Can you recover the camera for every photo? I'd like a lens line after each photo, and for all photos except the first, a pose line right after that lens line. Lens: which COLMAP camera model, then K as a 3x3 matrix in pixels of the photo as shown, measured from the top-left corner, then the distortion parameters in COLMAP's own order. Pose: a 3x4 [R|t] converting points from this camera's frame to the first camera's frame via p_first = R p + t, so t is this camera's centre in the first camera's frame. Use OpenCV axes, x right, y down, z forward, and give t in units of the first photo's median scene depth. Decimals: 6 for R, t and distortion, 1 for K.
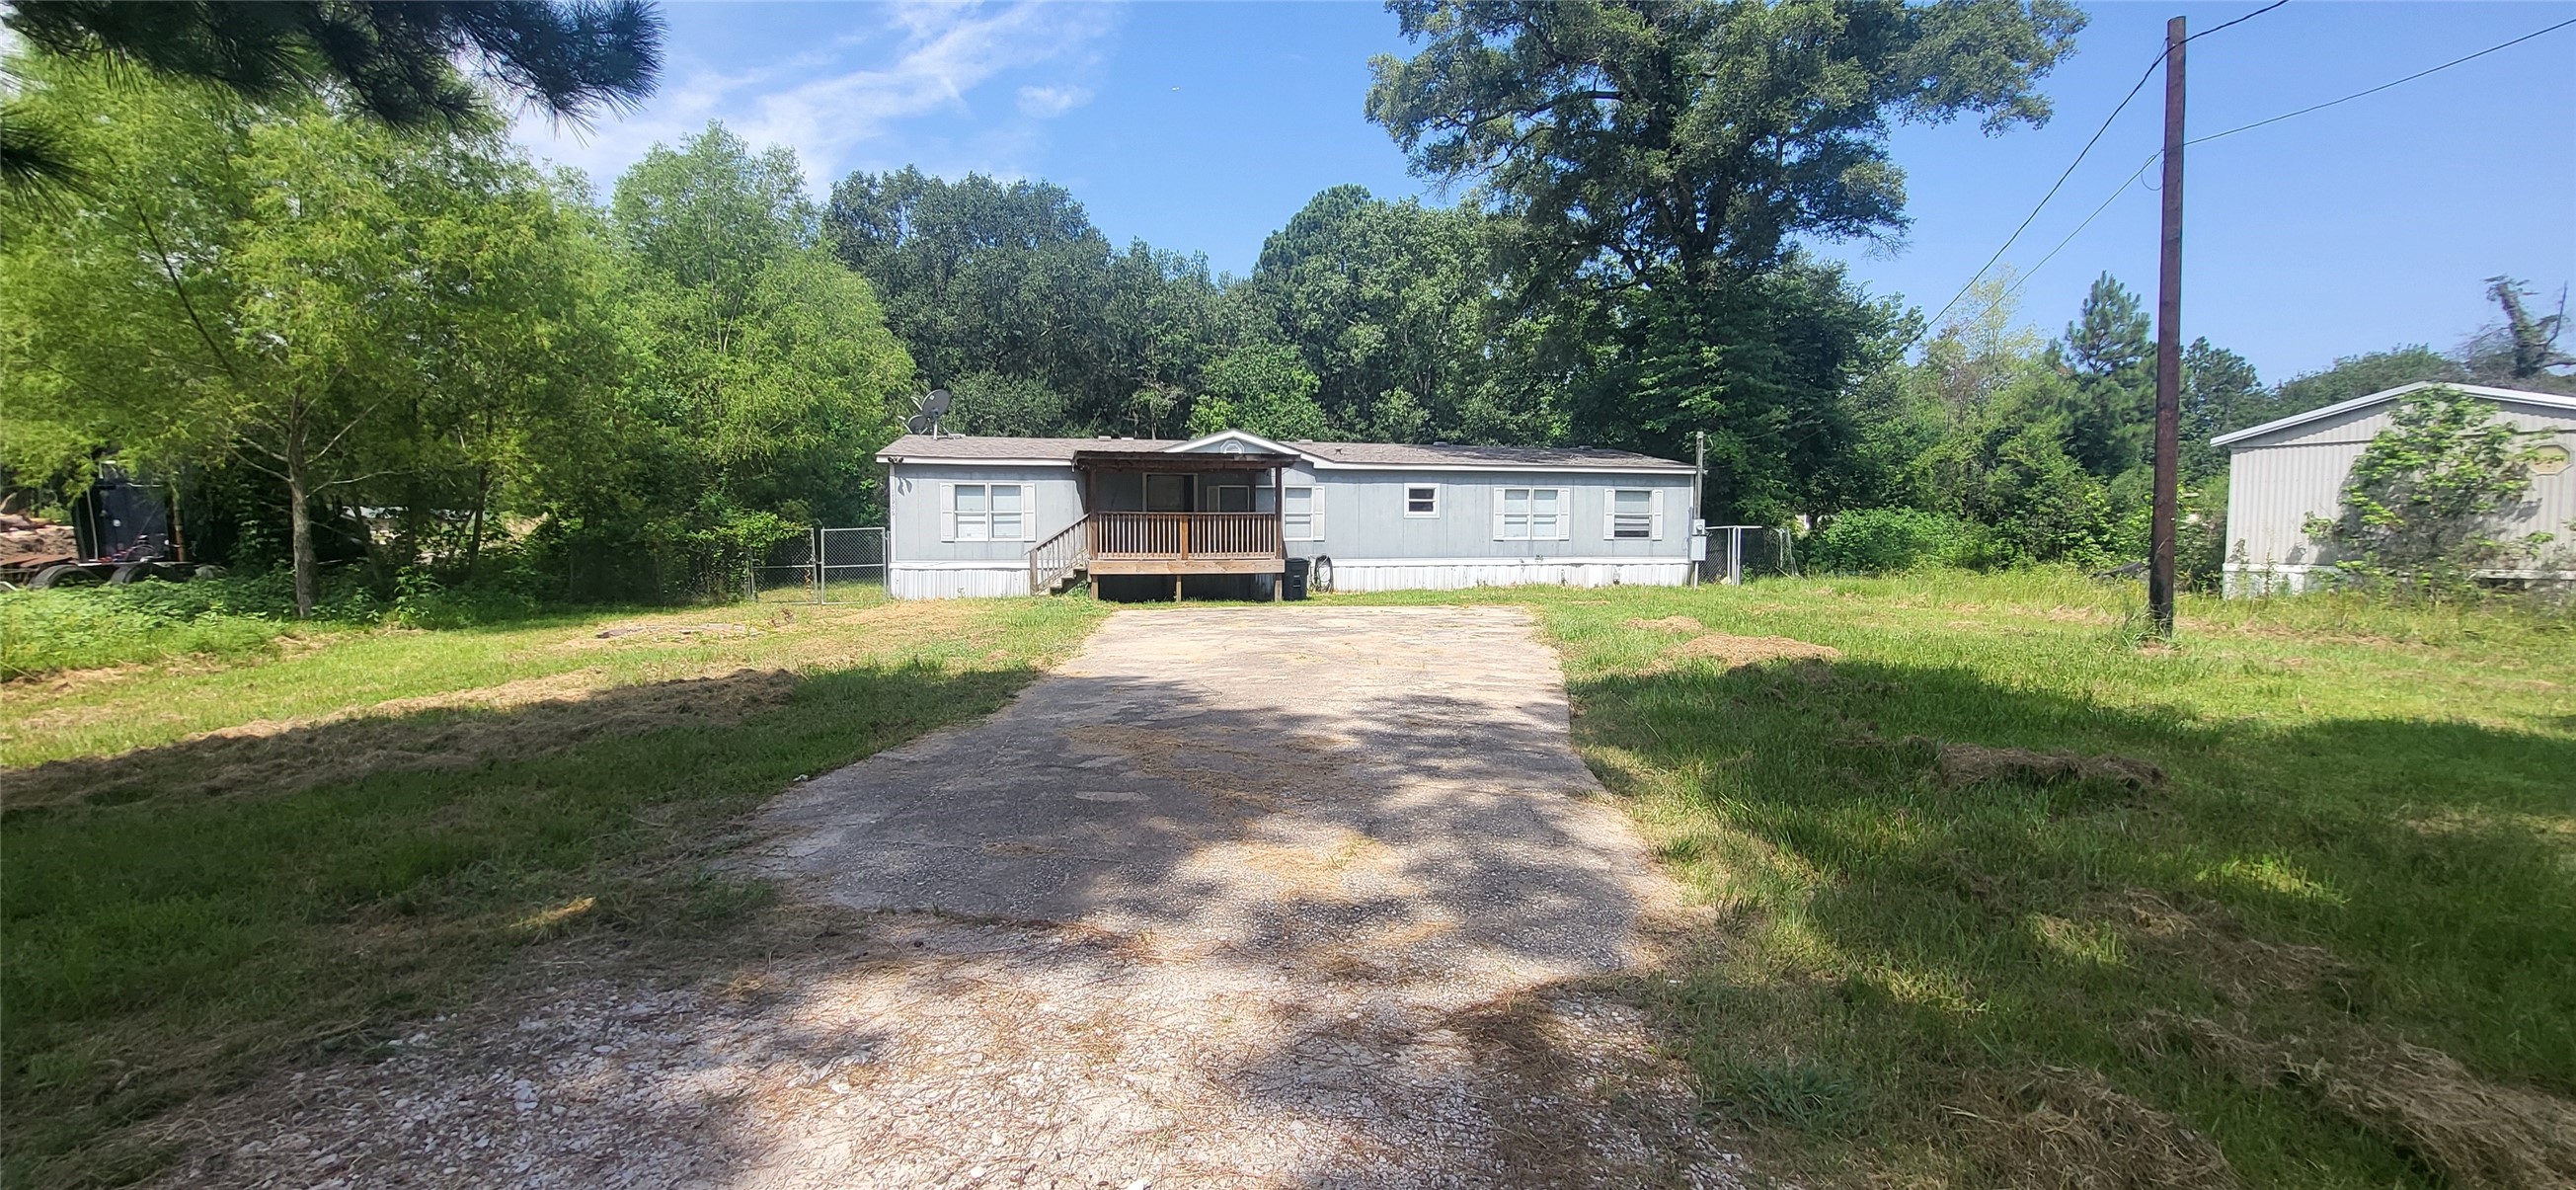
lens RADIAL K [[1005.2, 0, 1277.1], [0, 1005.2, 599.4], [0, 0, 1]] dist [-0.001536, 0.001063]
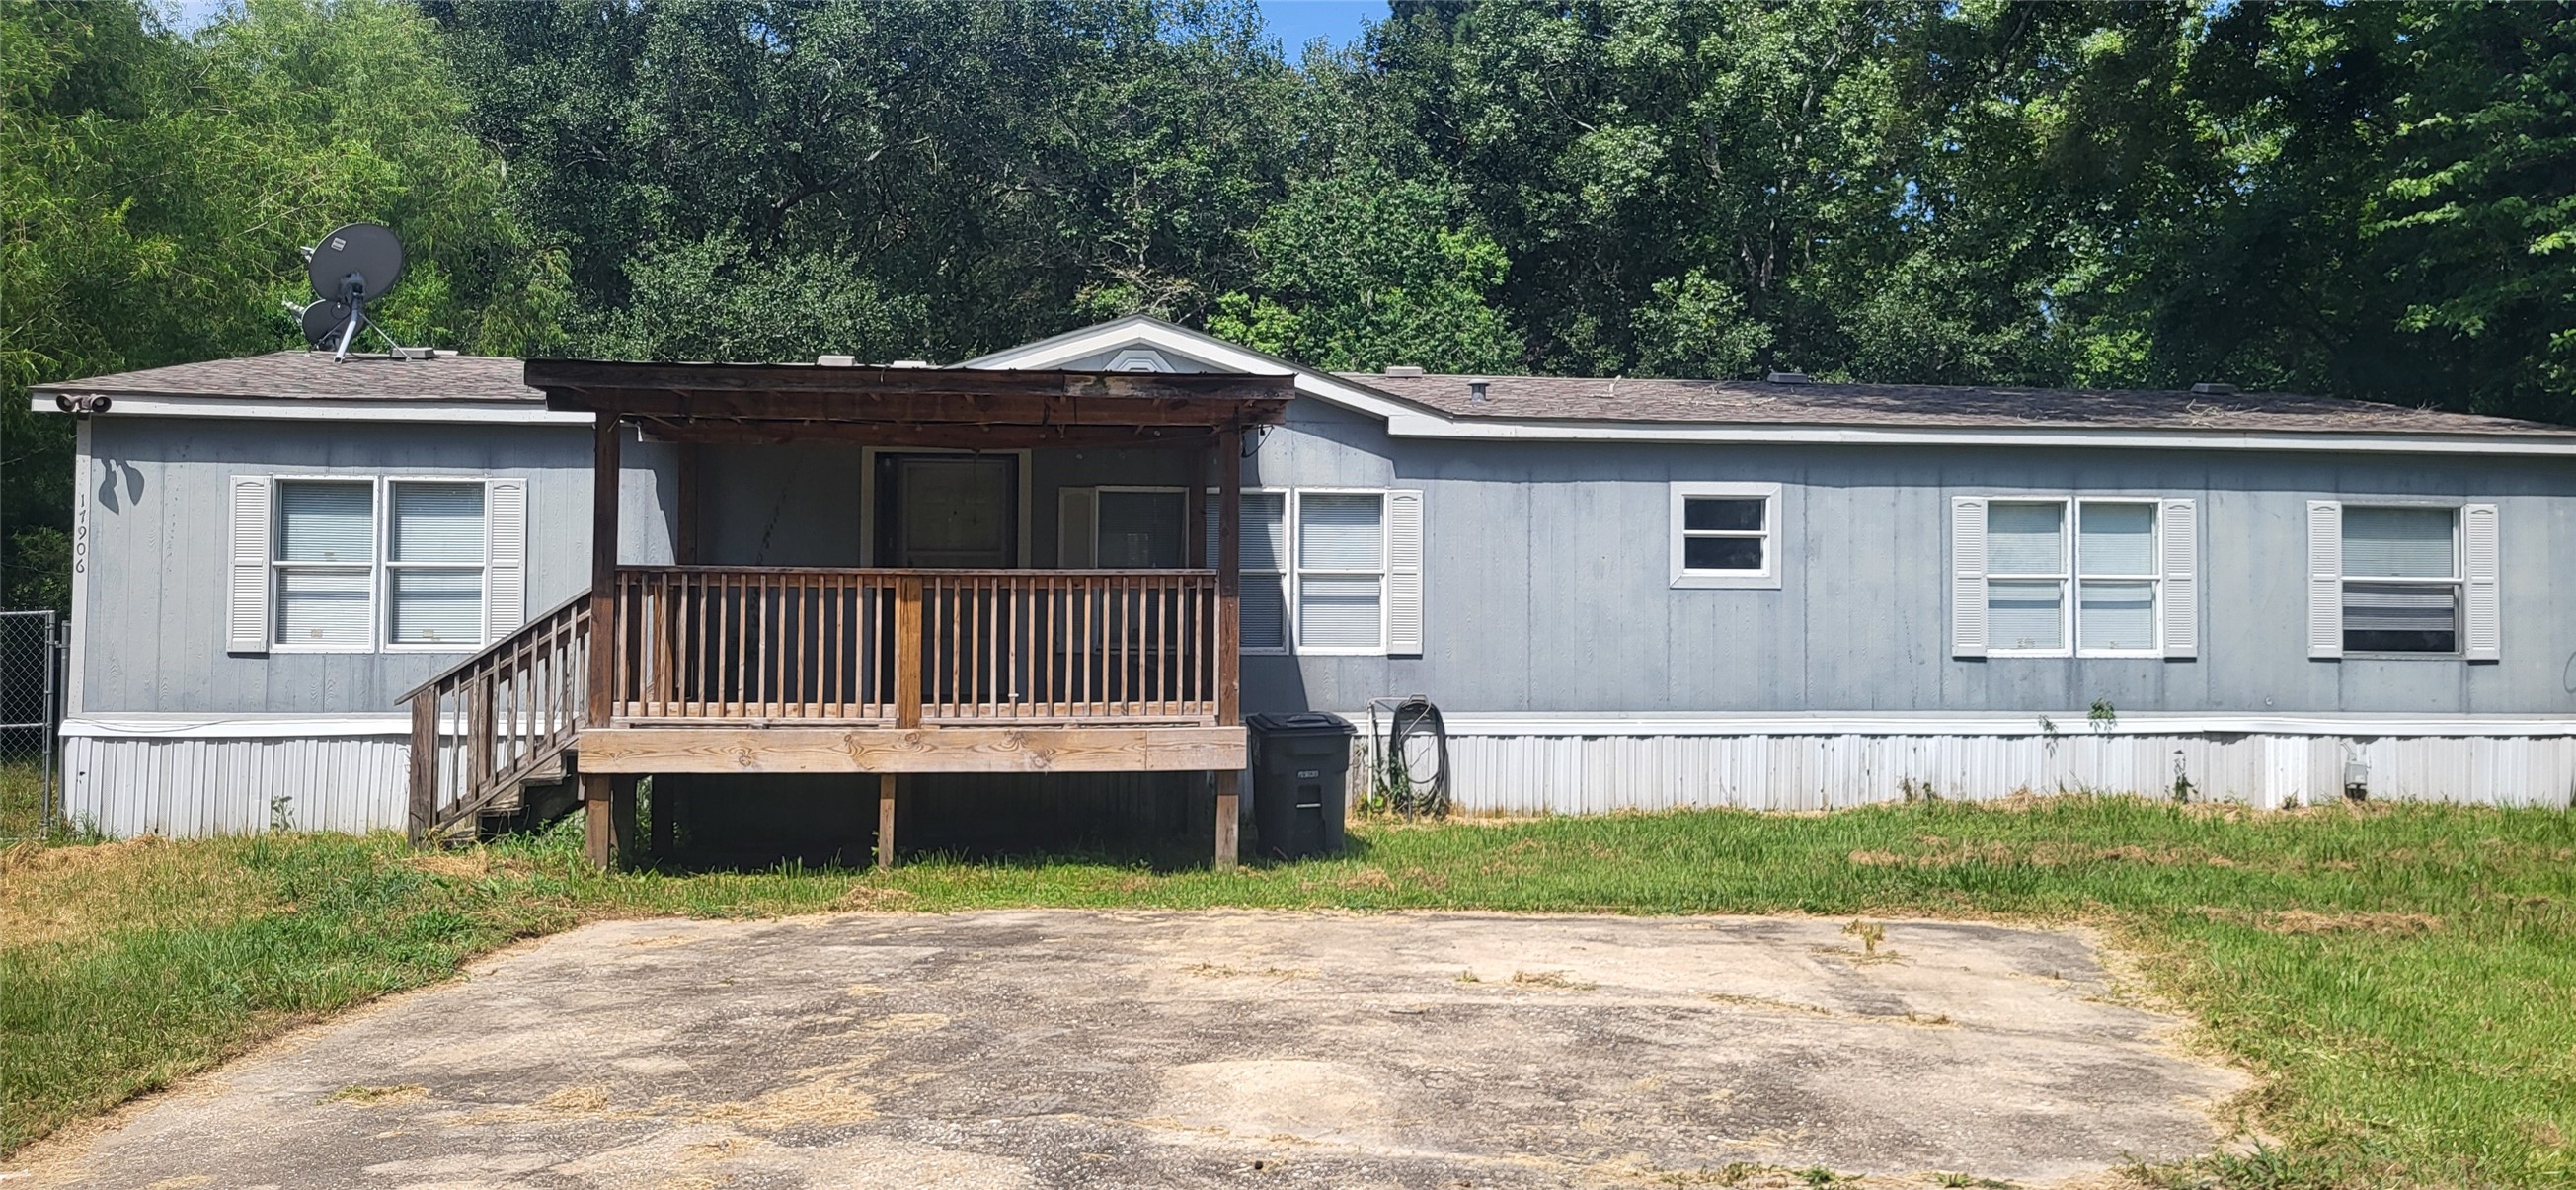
lens RADIAL K [[1884.6, 0, 1291.3], [0, 1884.6, 584.3], [0, 0, 1]] dist [0.004133, -0.000368]
pose [[0.994178, 0.006307, -0.107569, 0.067423], [-0.014242, 0.997219, -0.073159, -0.034773], [0.106809, 0.074265, 0.991502, 0.369391]]
